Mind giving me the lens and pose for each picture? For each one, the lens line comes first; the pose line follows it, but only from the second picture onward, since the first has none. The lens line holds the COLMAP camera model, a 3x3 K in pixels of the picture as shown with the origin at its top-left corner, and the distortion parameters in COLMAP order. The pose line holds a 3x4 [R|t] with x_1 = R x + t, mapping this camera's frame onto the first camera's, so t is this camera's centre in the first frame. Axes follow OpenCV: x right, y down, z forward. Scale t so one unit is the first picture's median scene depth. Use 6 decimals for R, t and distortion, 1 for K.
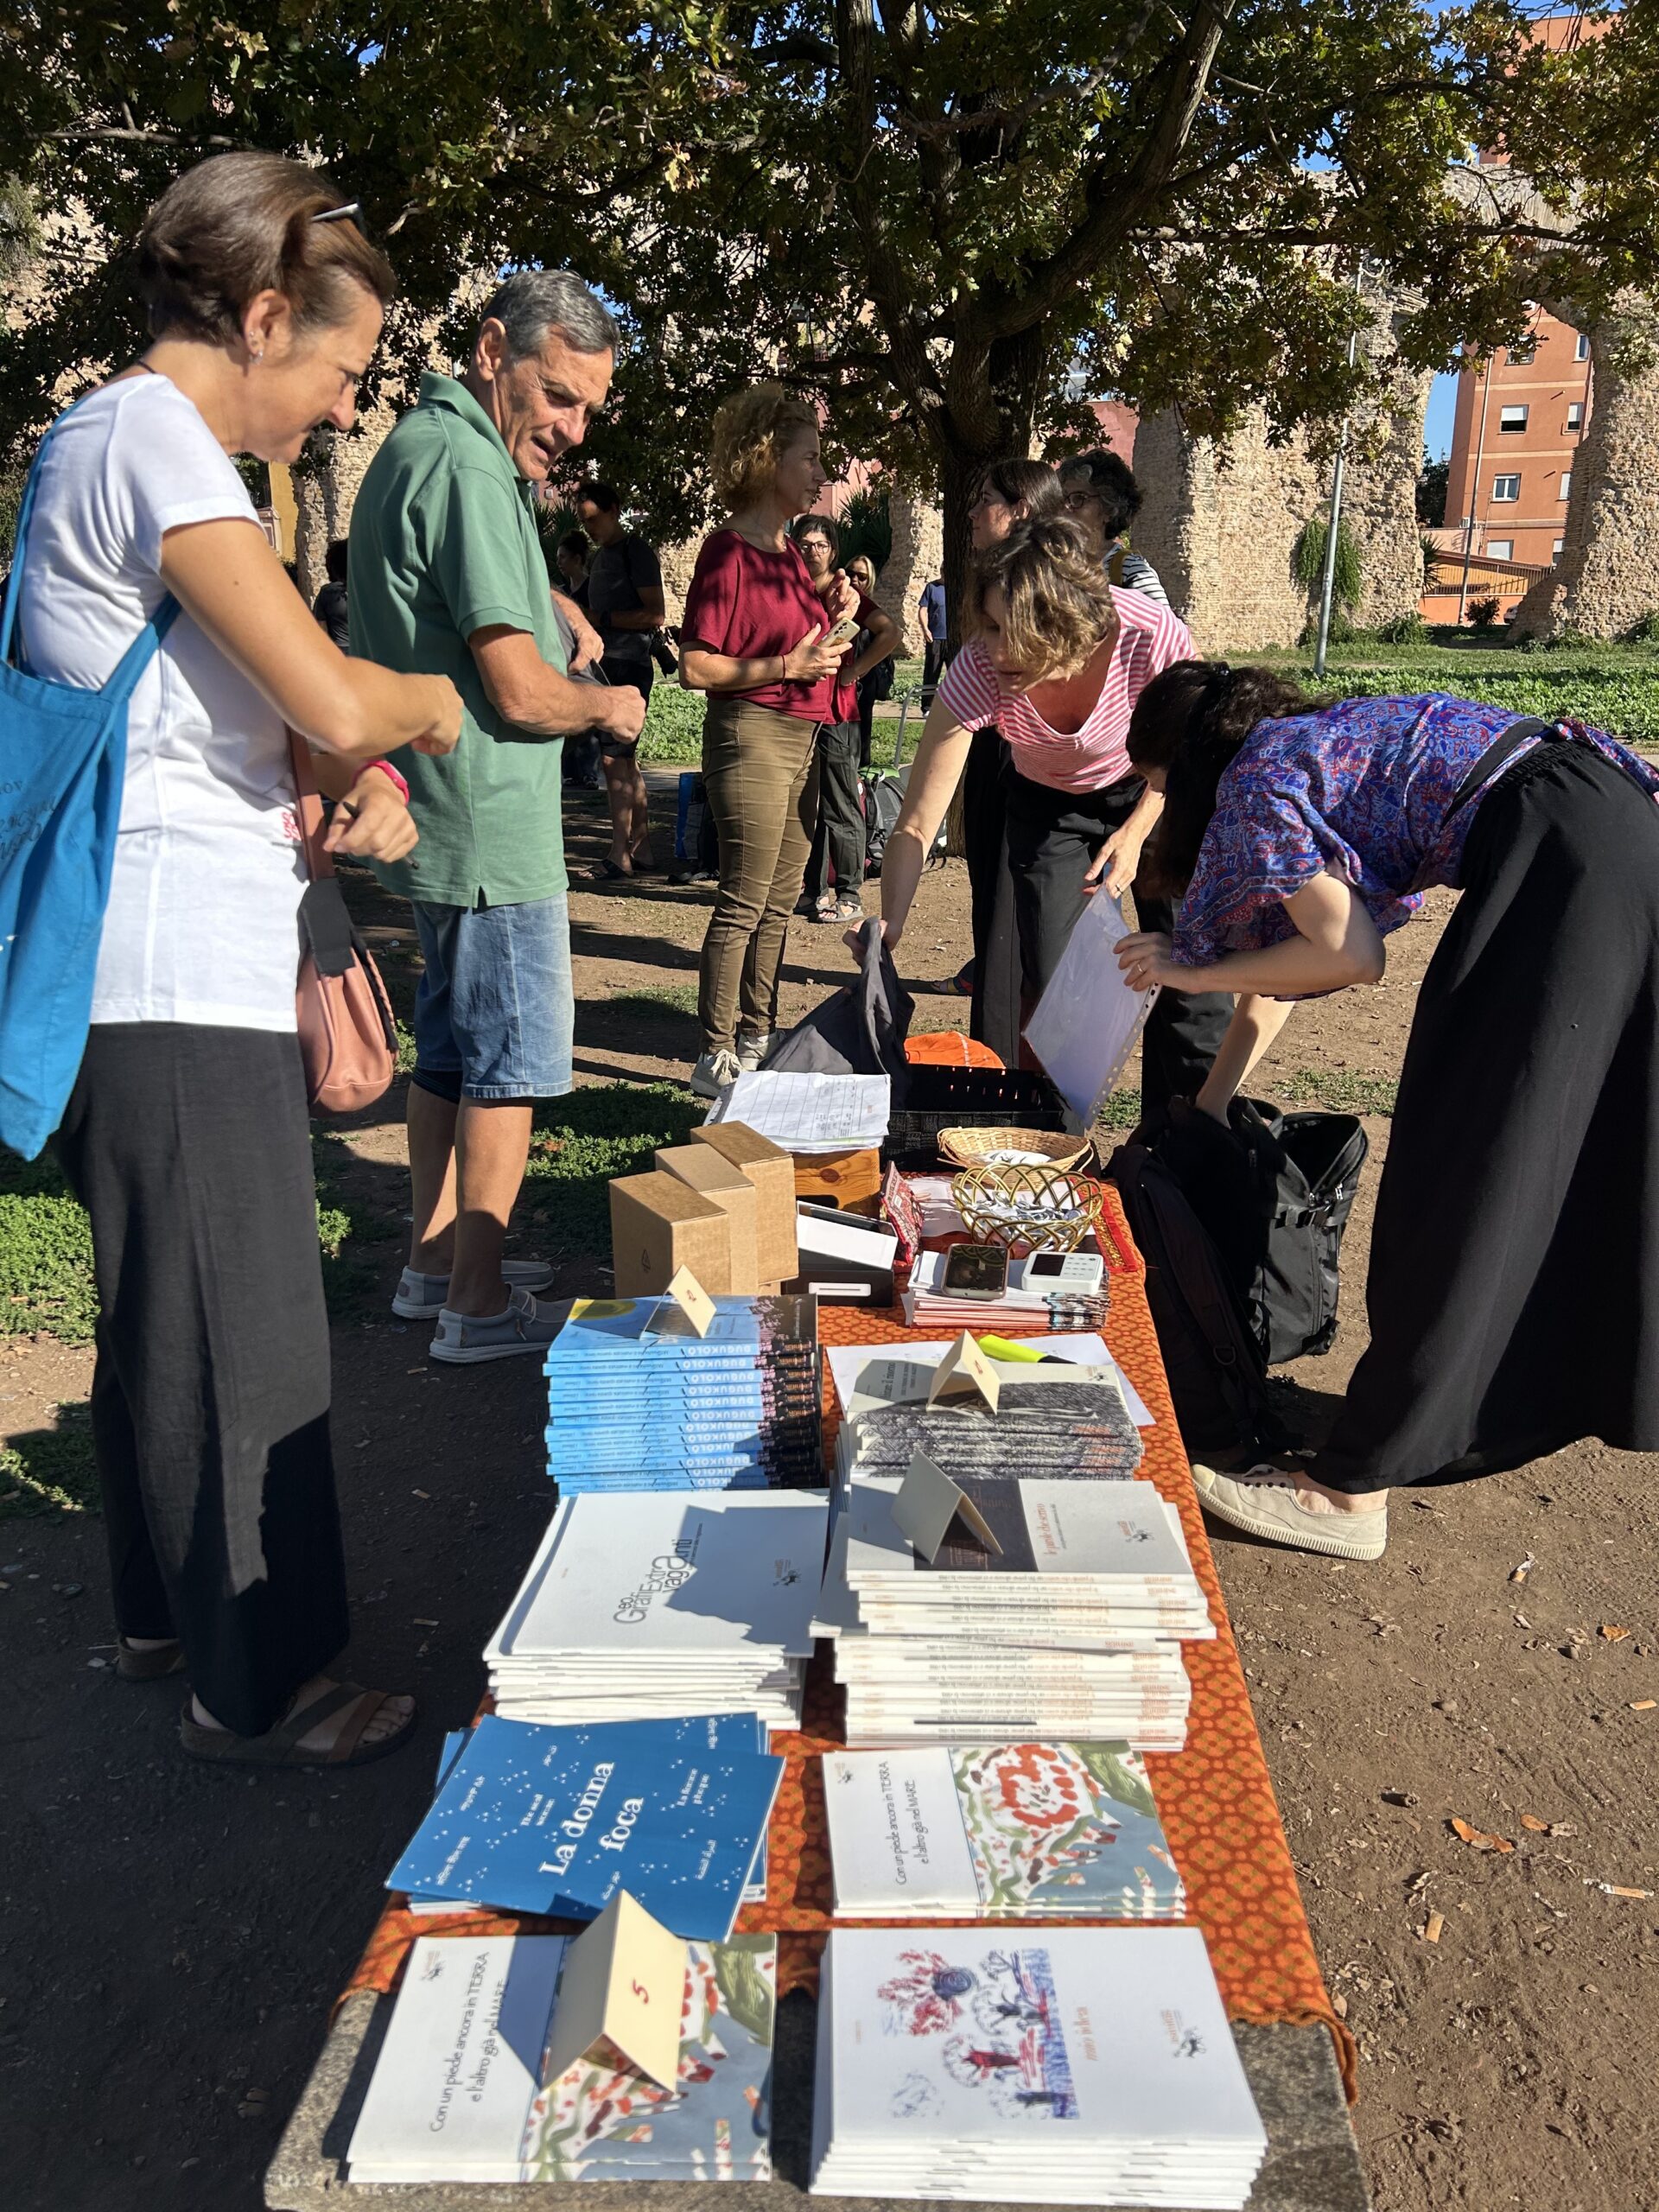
lens RADIAL K [[1675.2, 0, 811.8], [0, 1675.2, 1118.9], [0, 0, 1]] dist [0.000221, -0.005242]
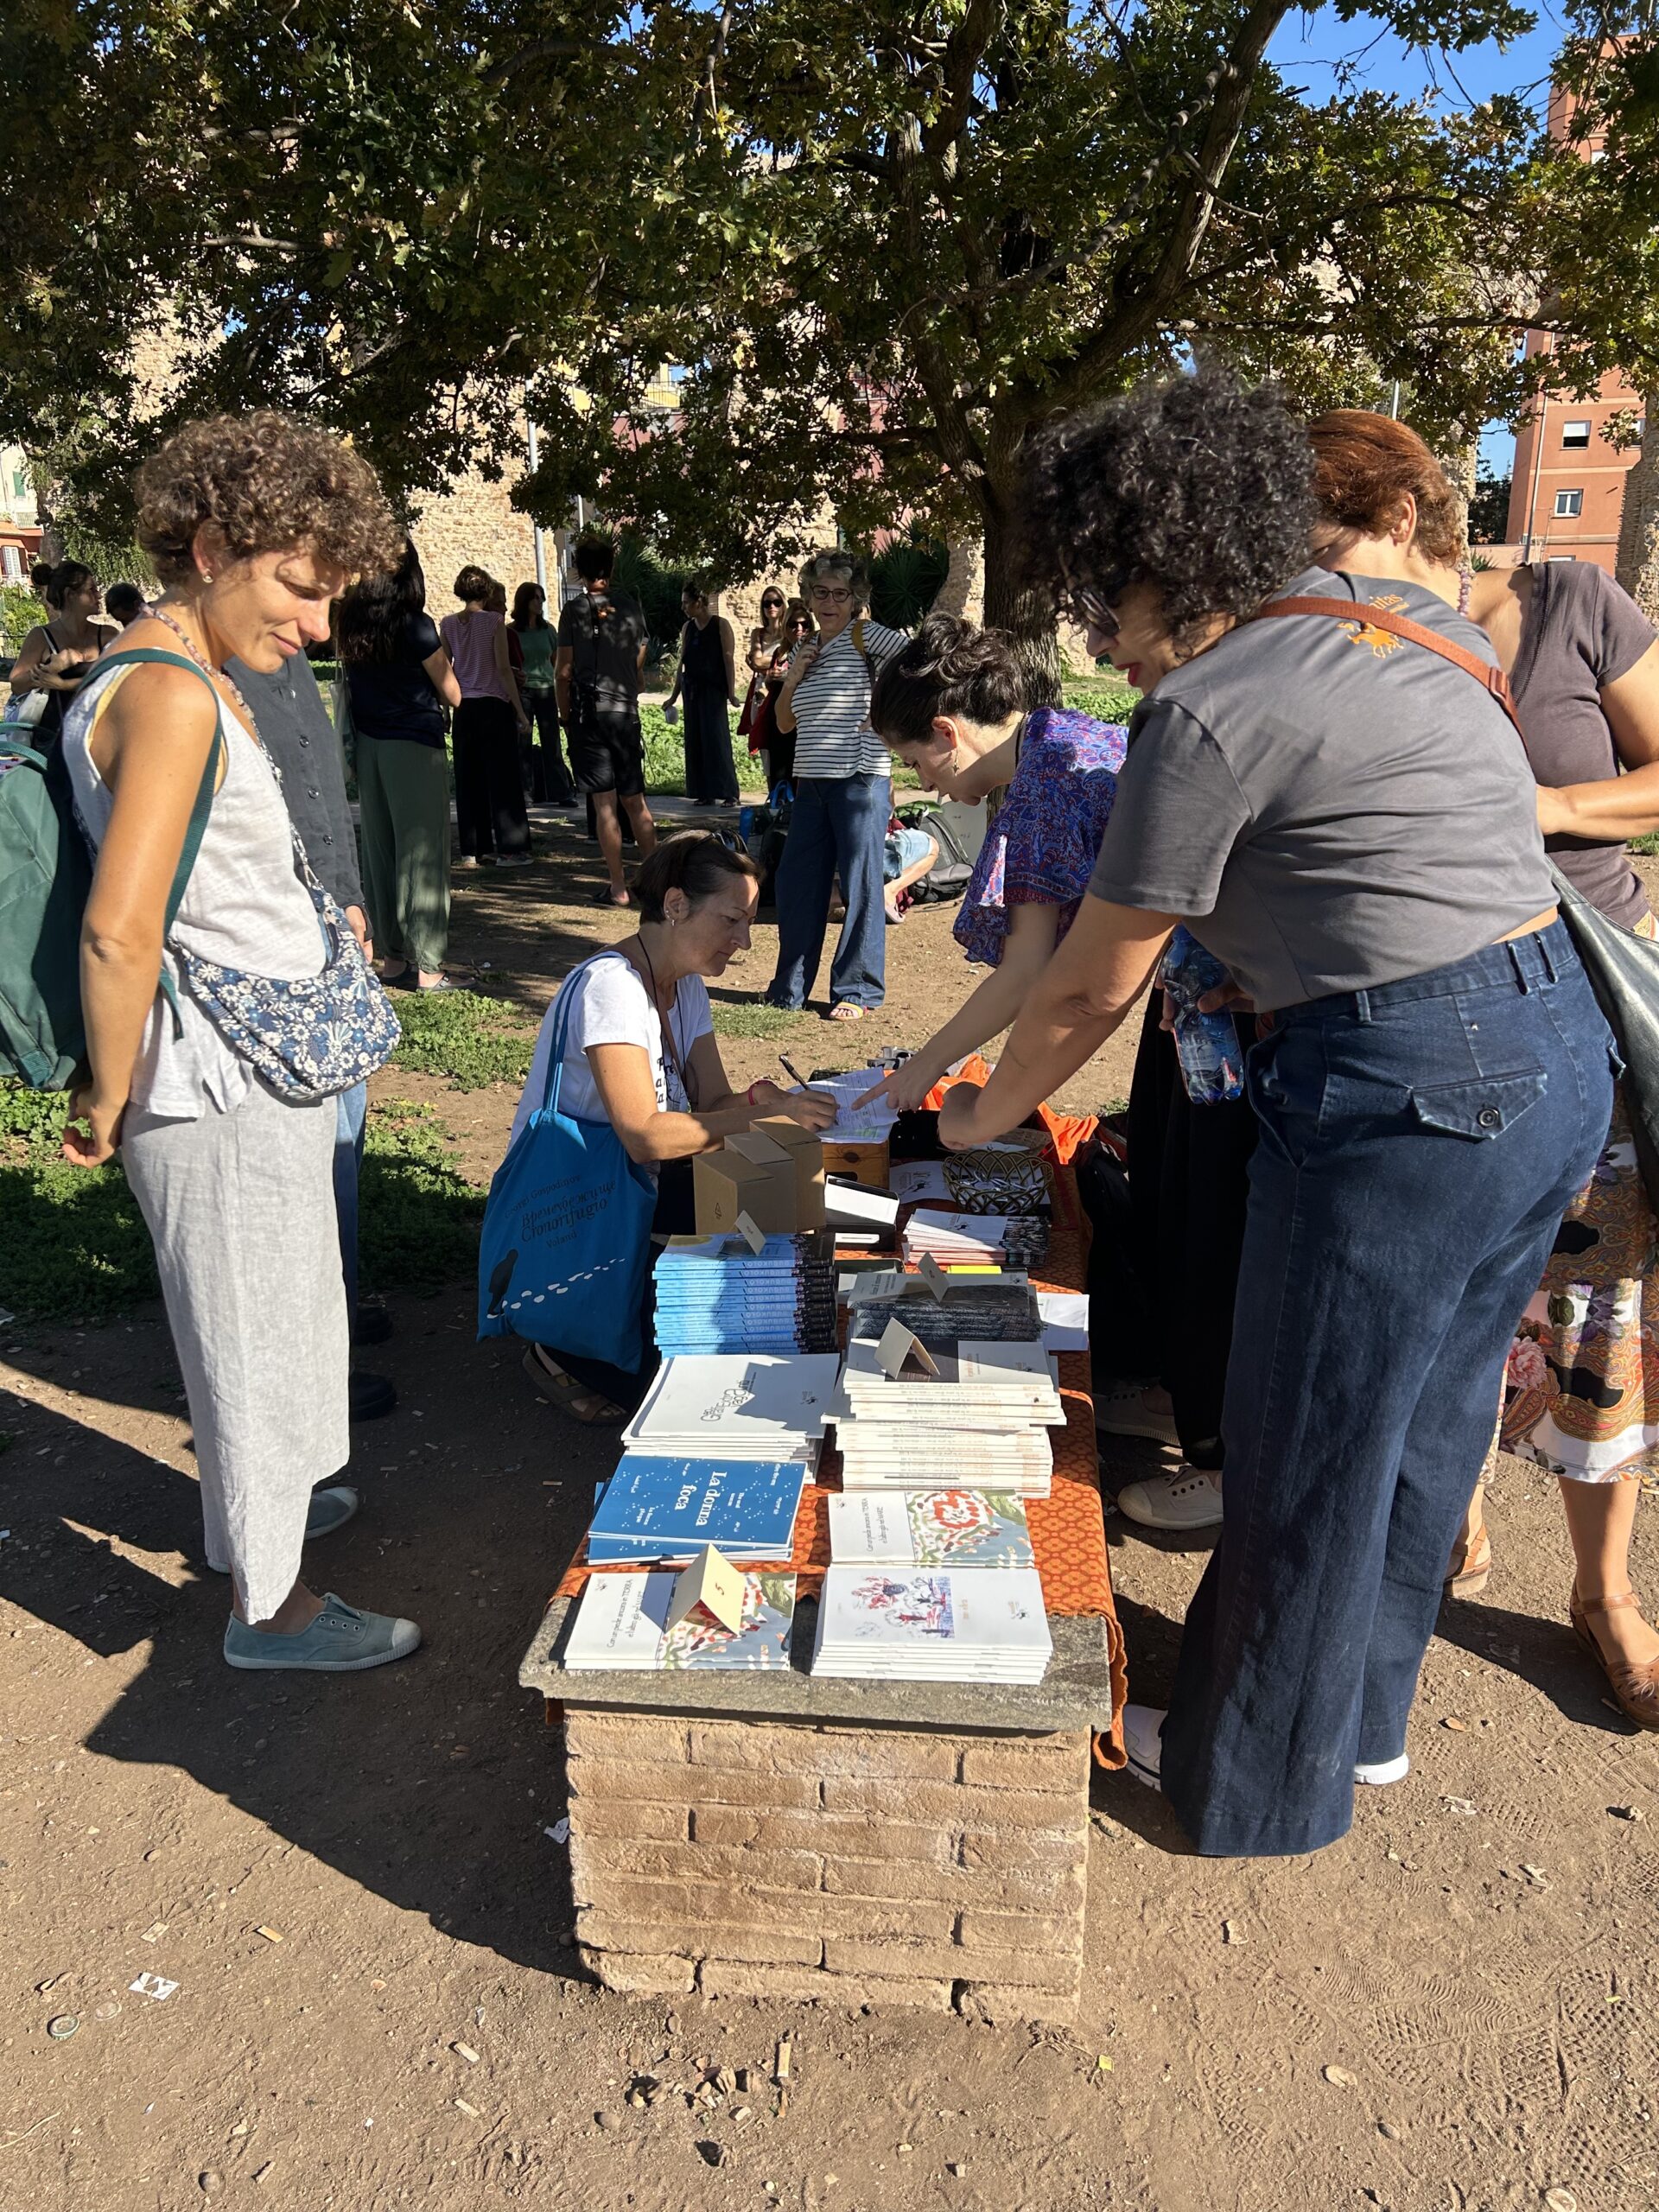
lens RADIAL K [[1675.2, 0, 843.2], [0, 1675.2, 1099.8], [0, 0, 1]] dist [0.000221, -0.005242]
pose [[0.999852, 0.006945, -0.015730, 0.043738], [-0.007224, 0.999816, -0.017749, 0.020513], [0.015604, 0.017860, 0.999719, -0.642303]]
